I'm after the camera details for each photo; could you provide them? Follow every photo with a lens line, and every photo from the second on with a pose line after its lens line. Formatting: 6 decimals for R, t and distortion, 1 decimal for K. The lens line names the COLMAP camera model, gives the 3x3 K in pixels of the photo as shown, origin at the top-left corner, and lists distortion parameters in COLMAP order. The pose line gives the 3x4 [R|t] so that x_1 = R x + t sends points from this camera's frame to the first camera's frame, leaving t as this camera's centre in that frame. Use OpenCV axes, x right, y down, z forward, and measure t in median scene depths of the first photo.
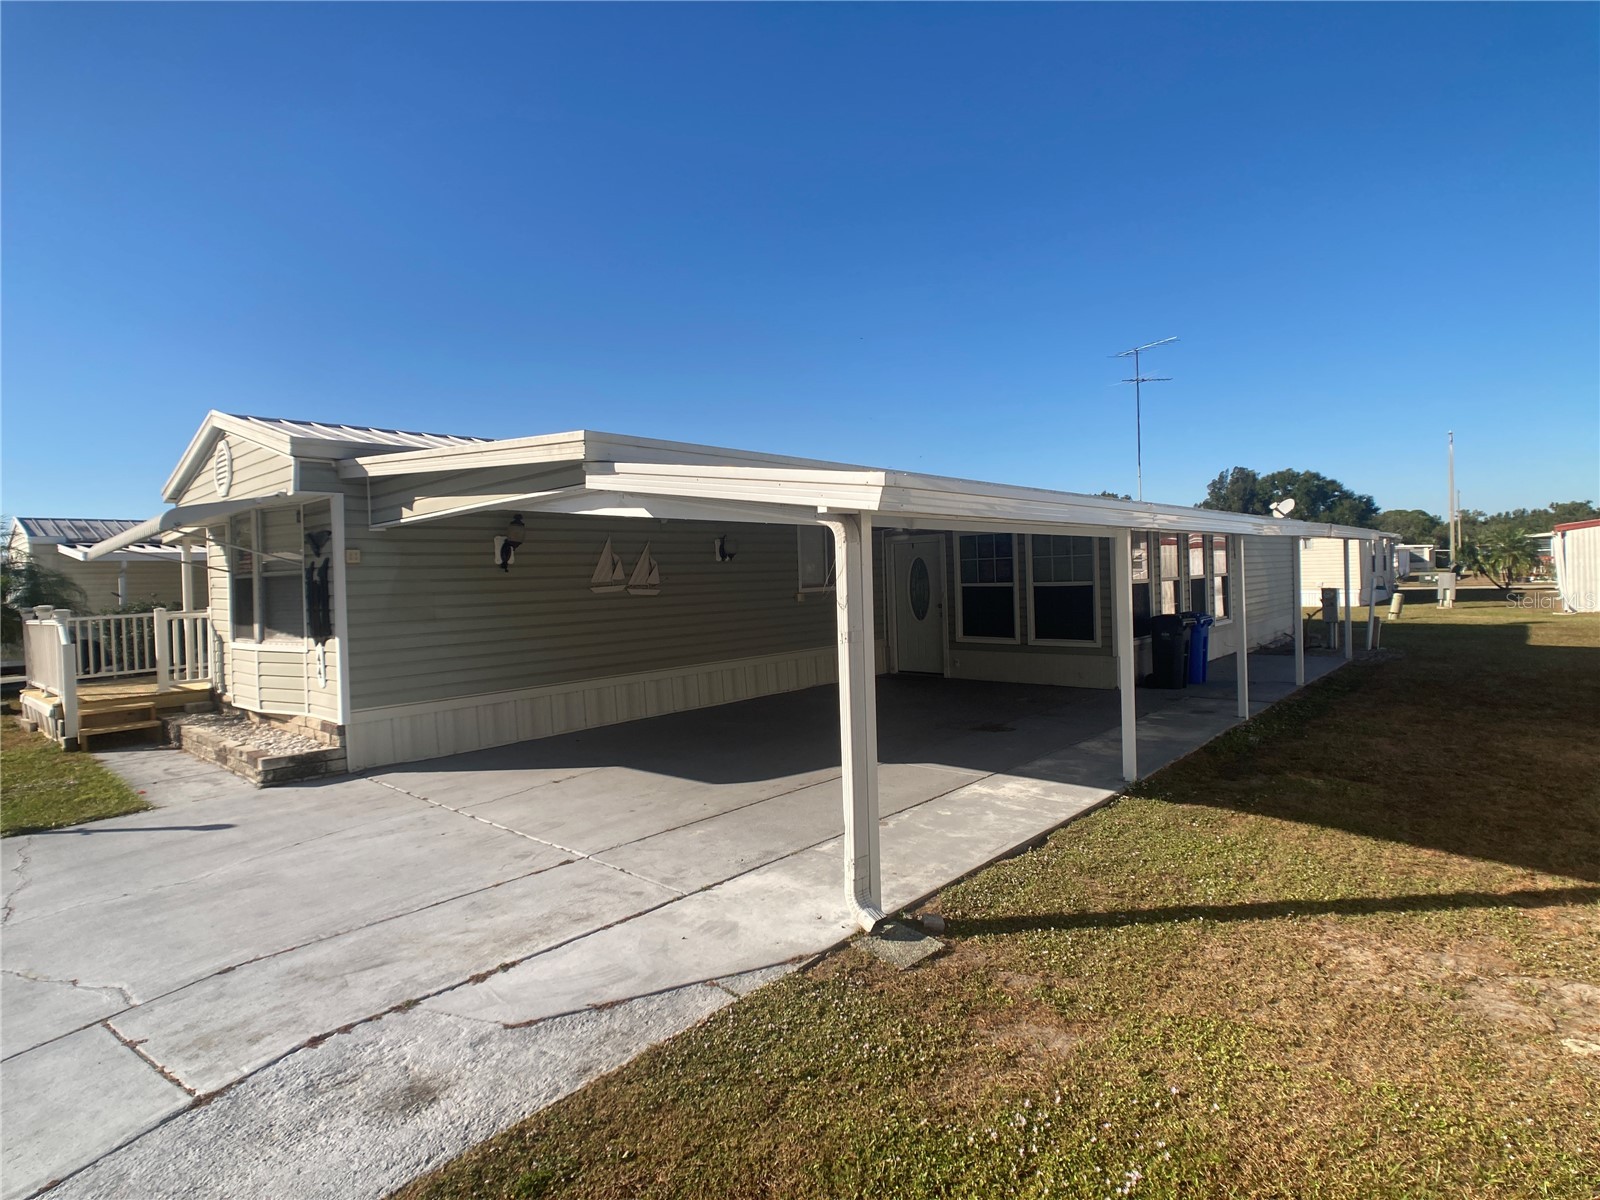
lens RADIAL K [[836.8, 0, 796.8], [0, 836.8, 577.1], [0, 0, 1]] dist [-0.026102, 0.014095]
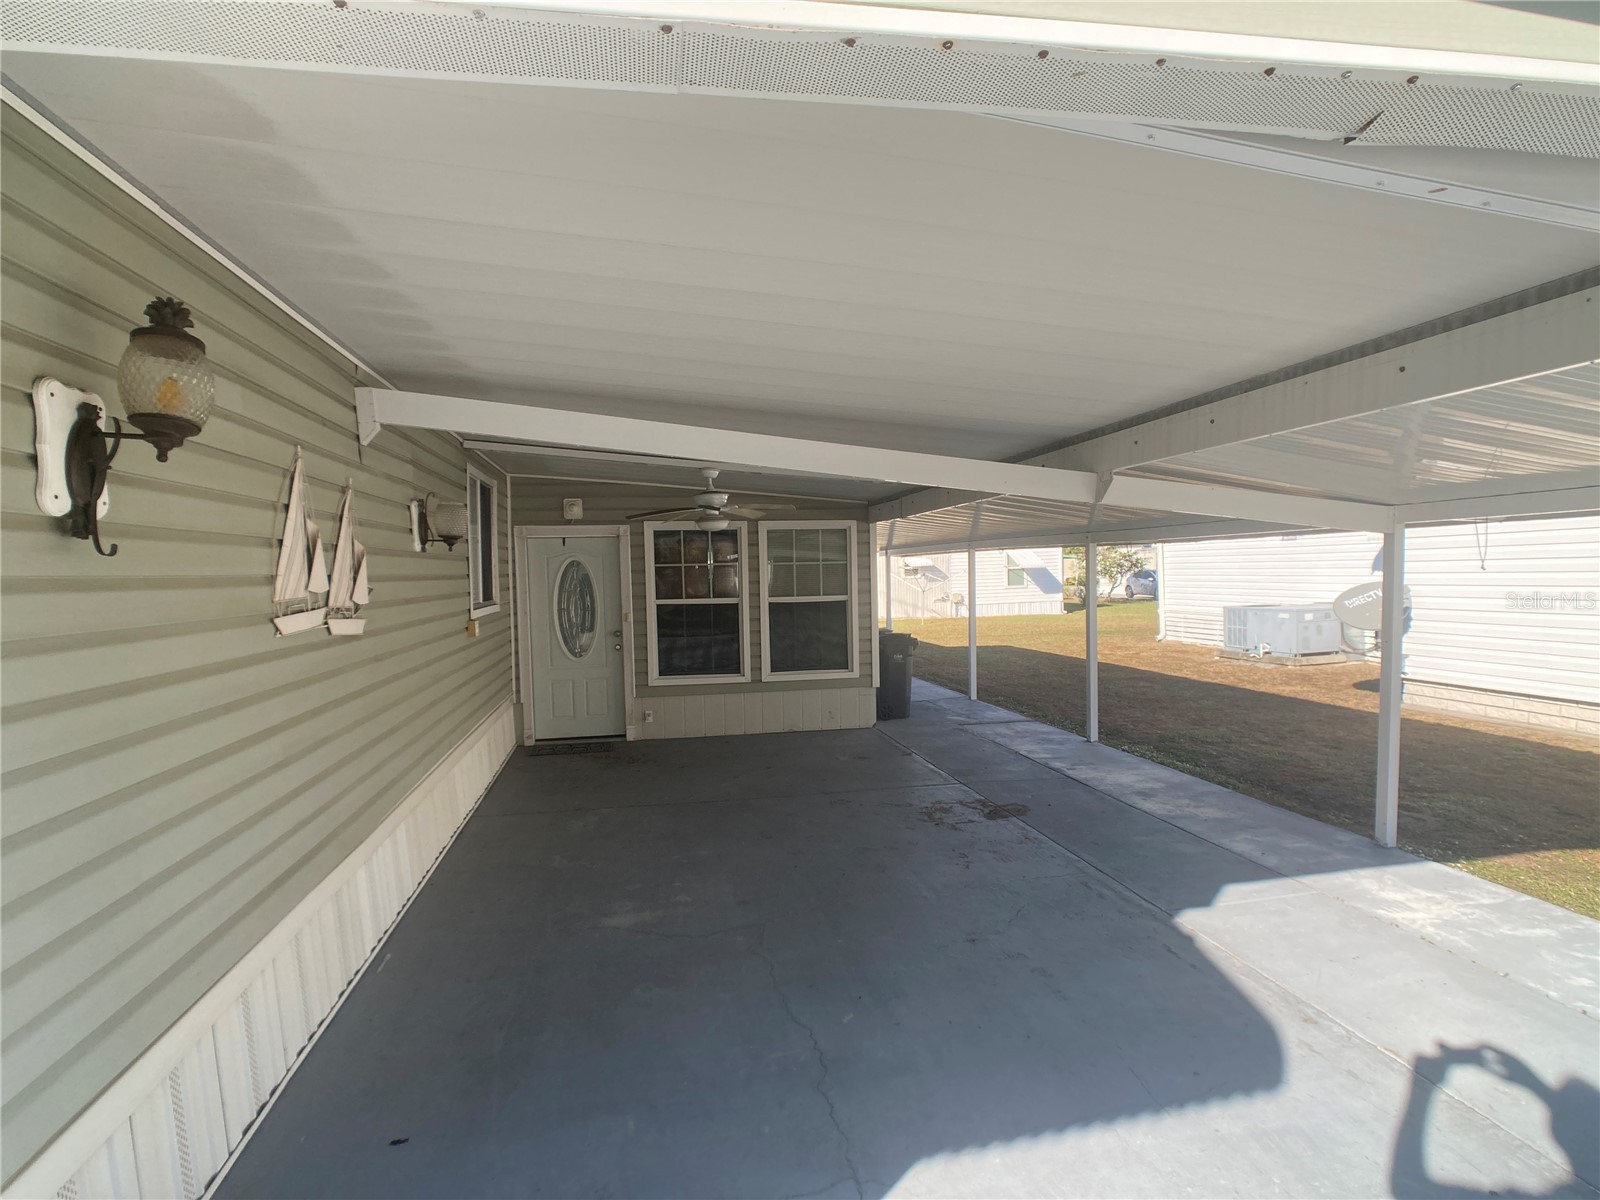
lens RADIAL K [[841.3, 0, 786.9], [0, 841.3, 603.4], [0, 0, 1]] dist [-0.034734, 0.013409]
pose [[0.621222, -0.011250, 0.783554, -0.405798], [0.004295, 0.999931, 0.010951, 0.005312], [-0.783623, -0.003438, 0.621228, 0.728336]]
